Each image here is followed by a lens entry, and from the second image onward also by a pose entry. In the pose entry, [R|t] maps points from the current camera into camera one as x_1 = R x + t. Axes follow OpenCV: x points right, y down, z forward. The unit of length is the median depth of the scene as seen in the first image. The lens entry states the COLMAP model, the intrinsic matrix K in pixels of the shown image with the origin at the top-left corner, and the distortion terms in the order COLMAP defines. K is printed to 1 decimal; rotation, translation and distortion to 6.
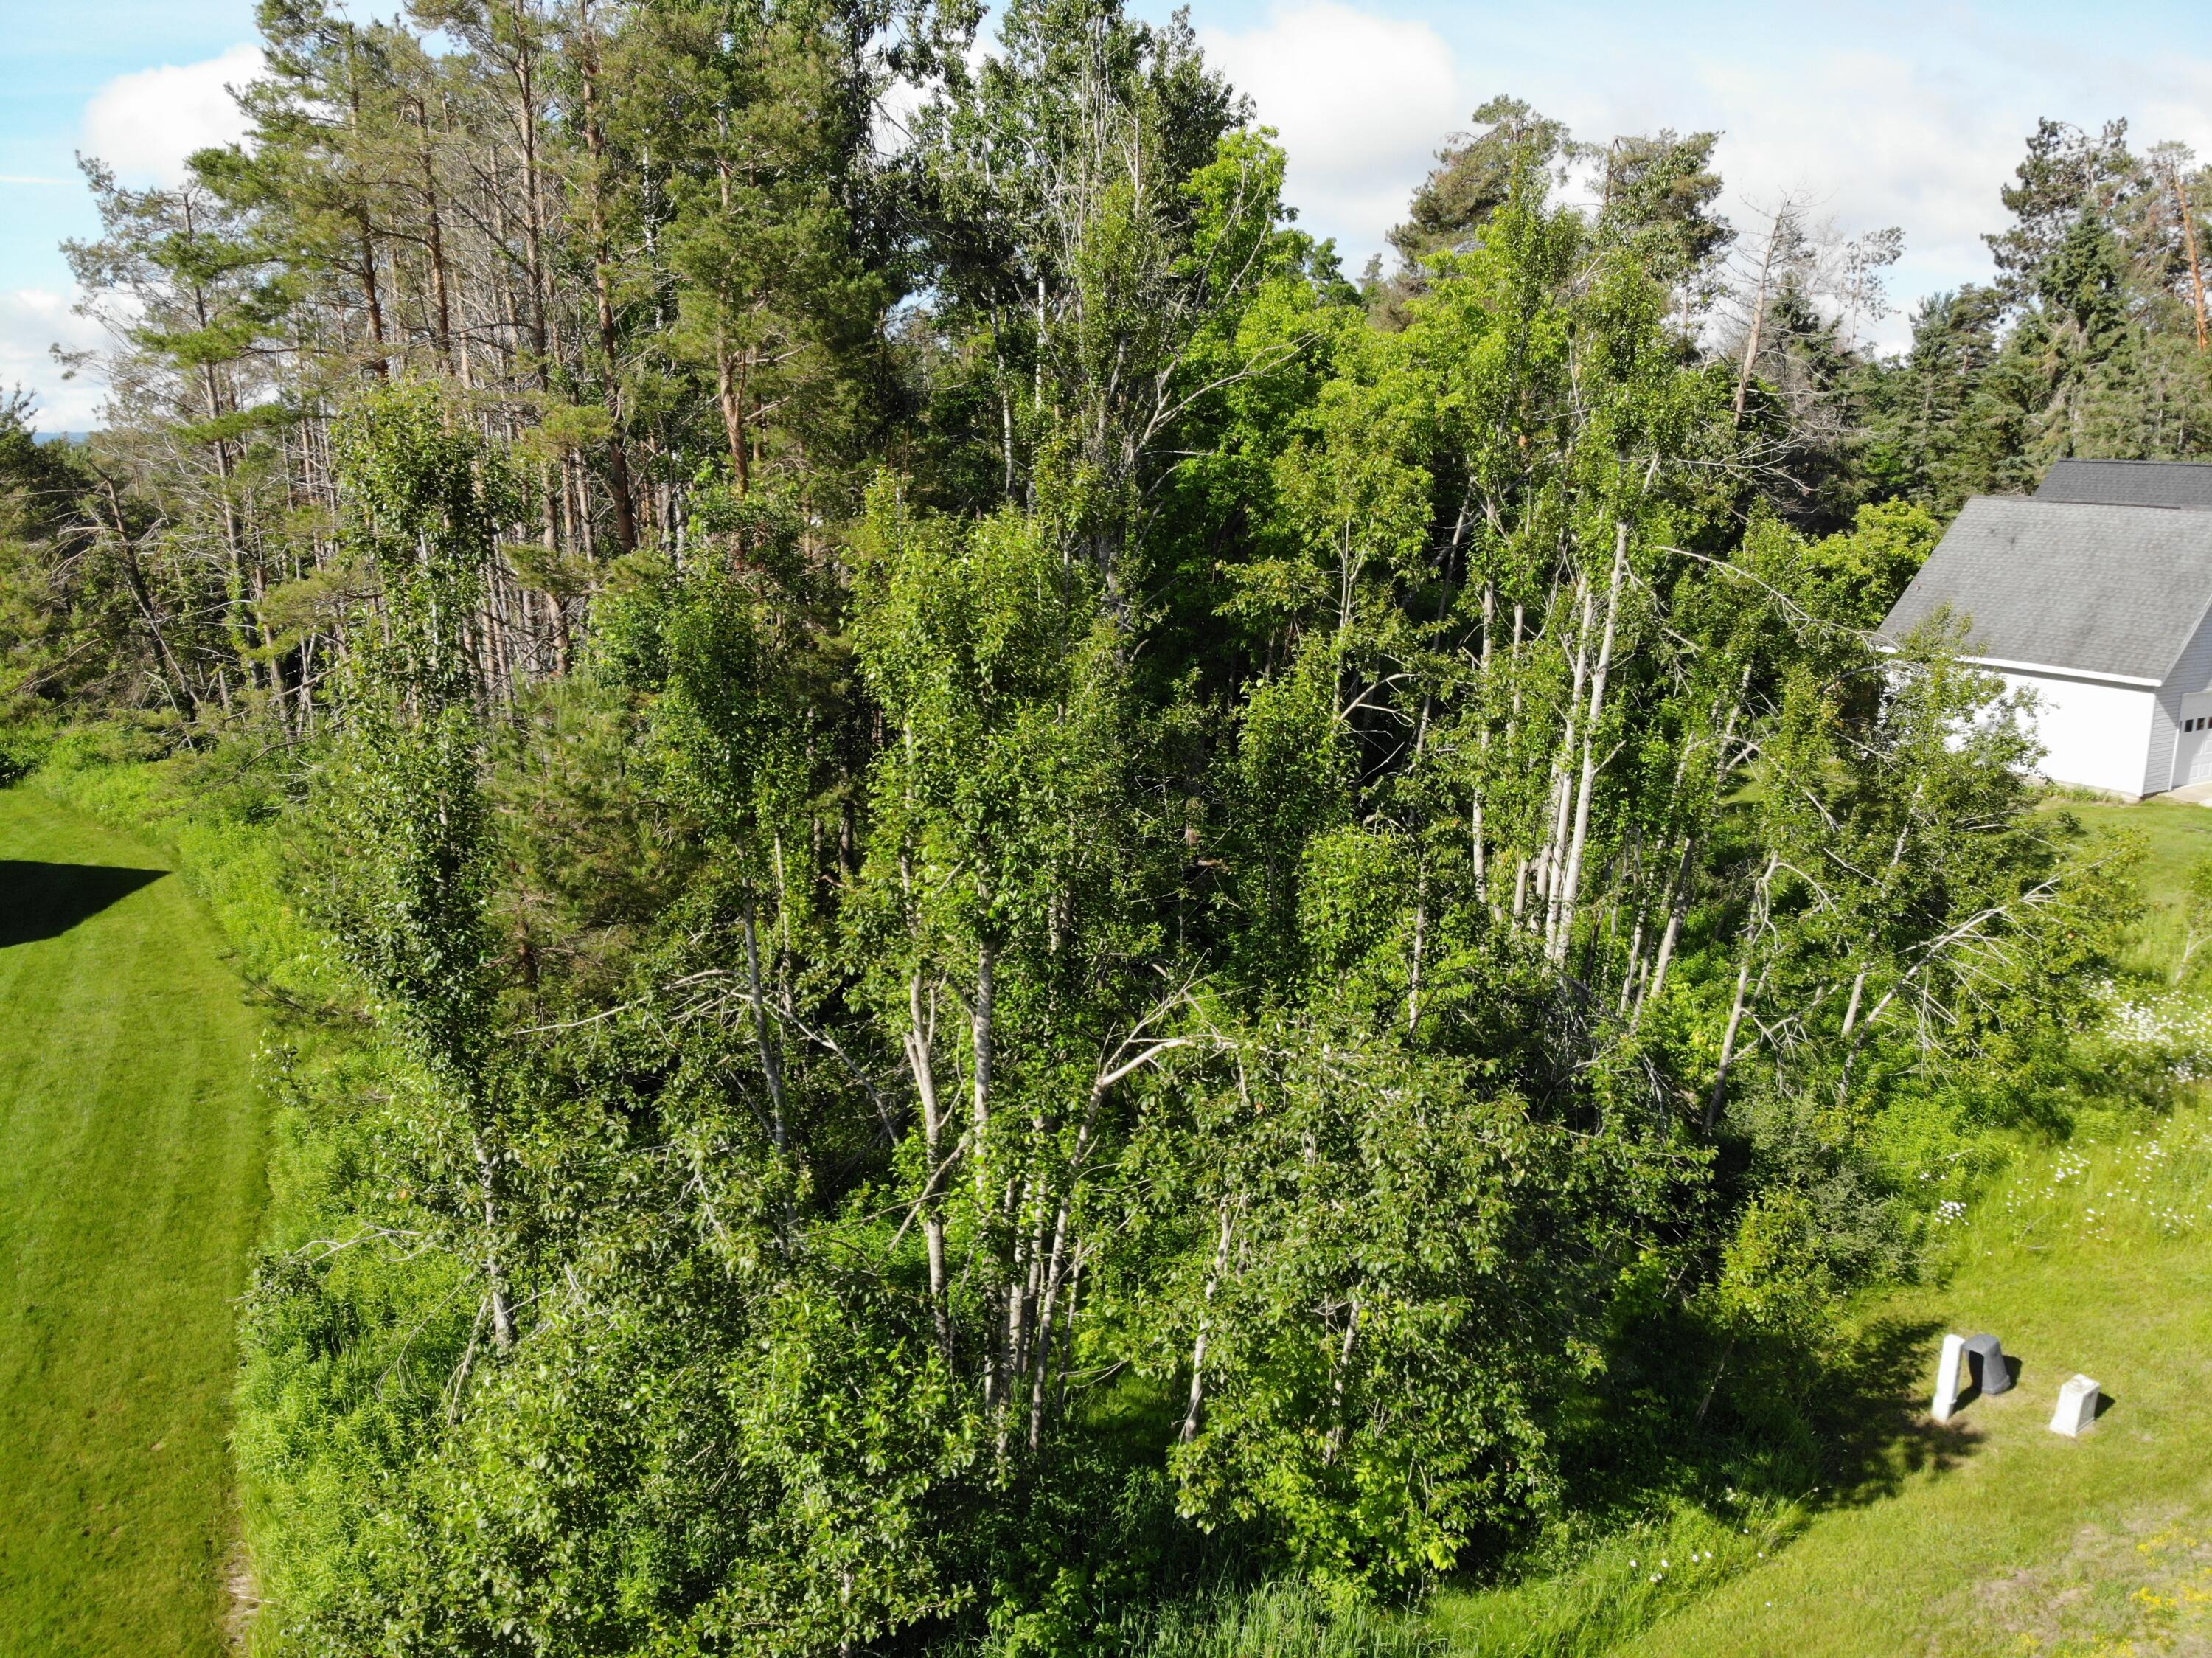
lens RADIAL K [[1706.1, 0, 1093.5], [0, 1706.1, 828.2], [0, 0, 1]] dist [0.037467, -0.145109]
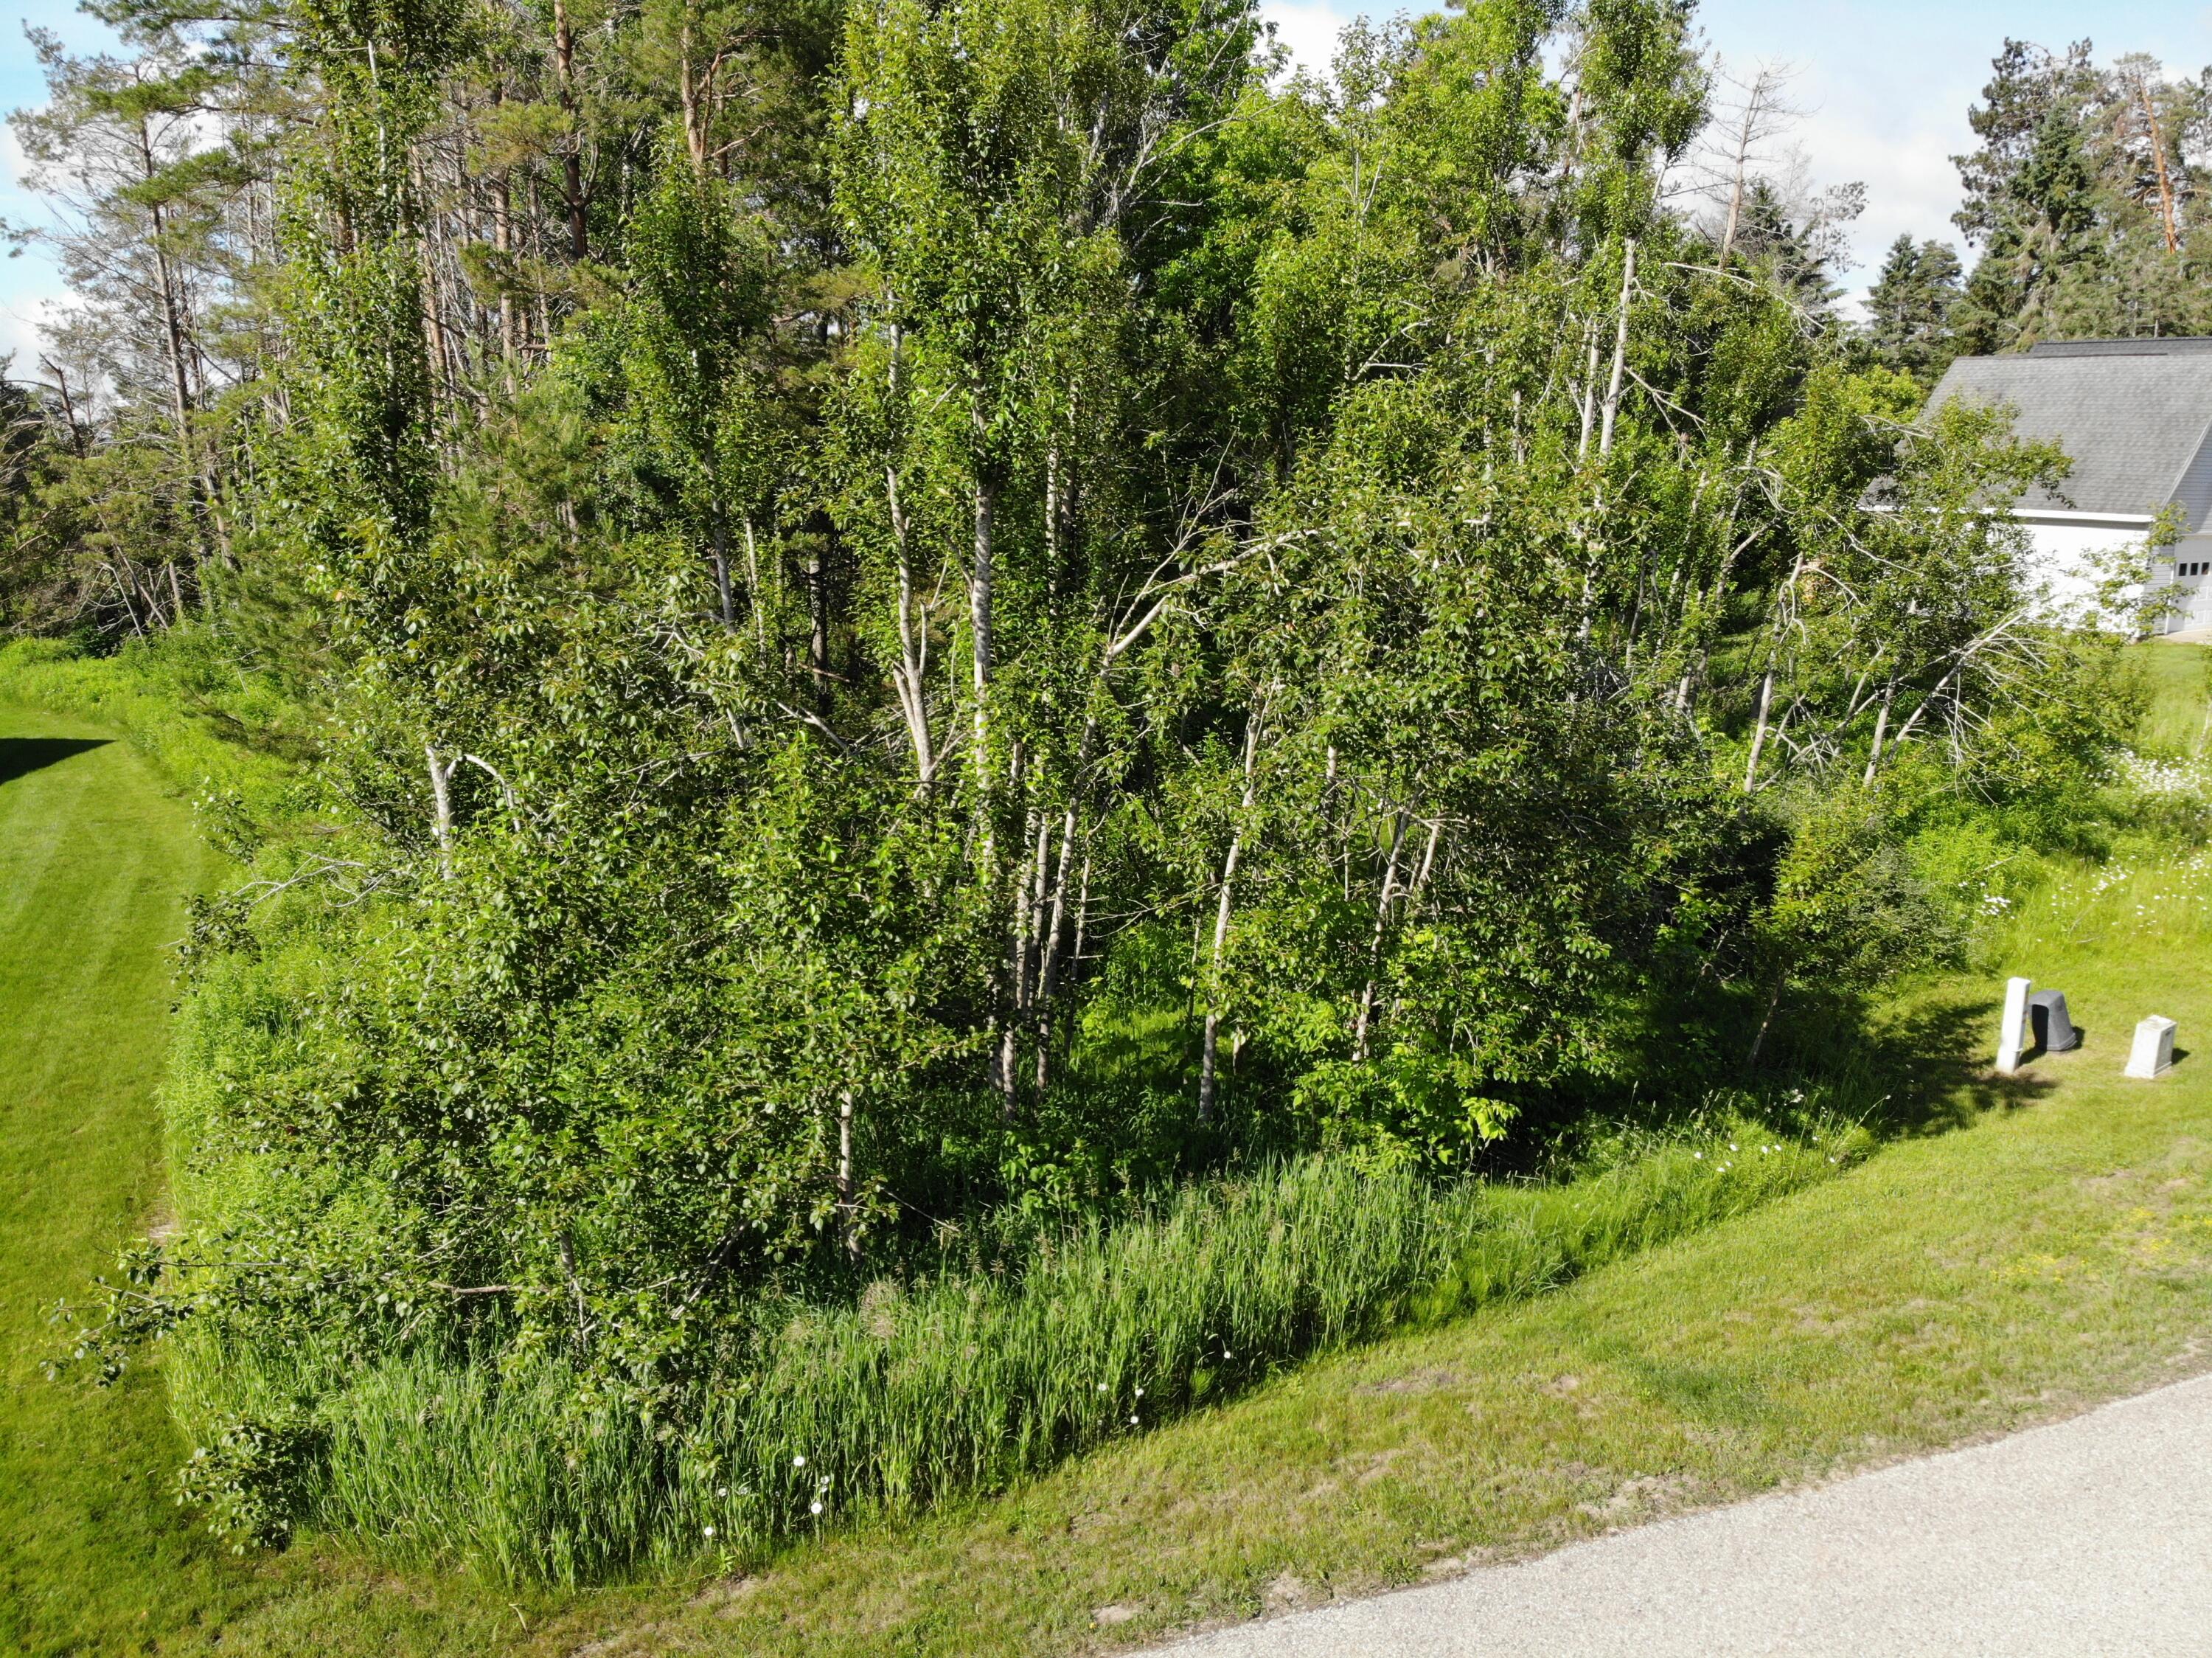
lens RADIAL K [[1704.7, 0, 1106.0], [0, 1704.7, 829.0], [0, 0, 1]] dist [0.028781, -0.127321]
pose [[0.999596, -0.016203, 0.023365, -0.012584], [0.016334, 0.999852, -0.005423, 0.145501], [-0.023274, 0.005802, 0.999712, 0.048274]]
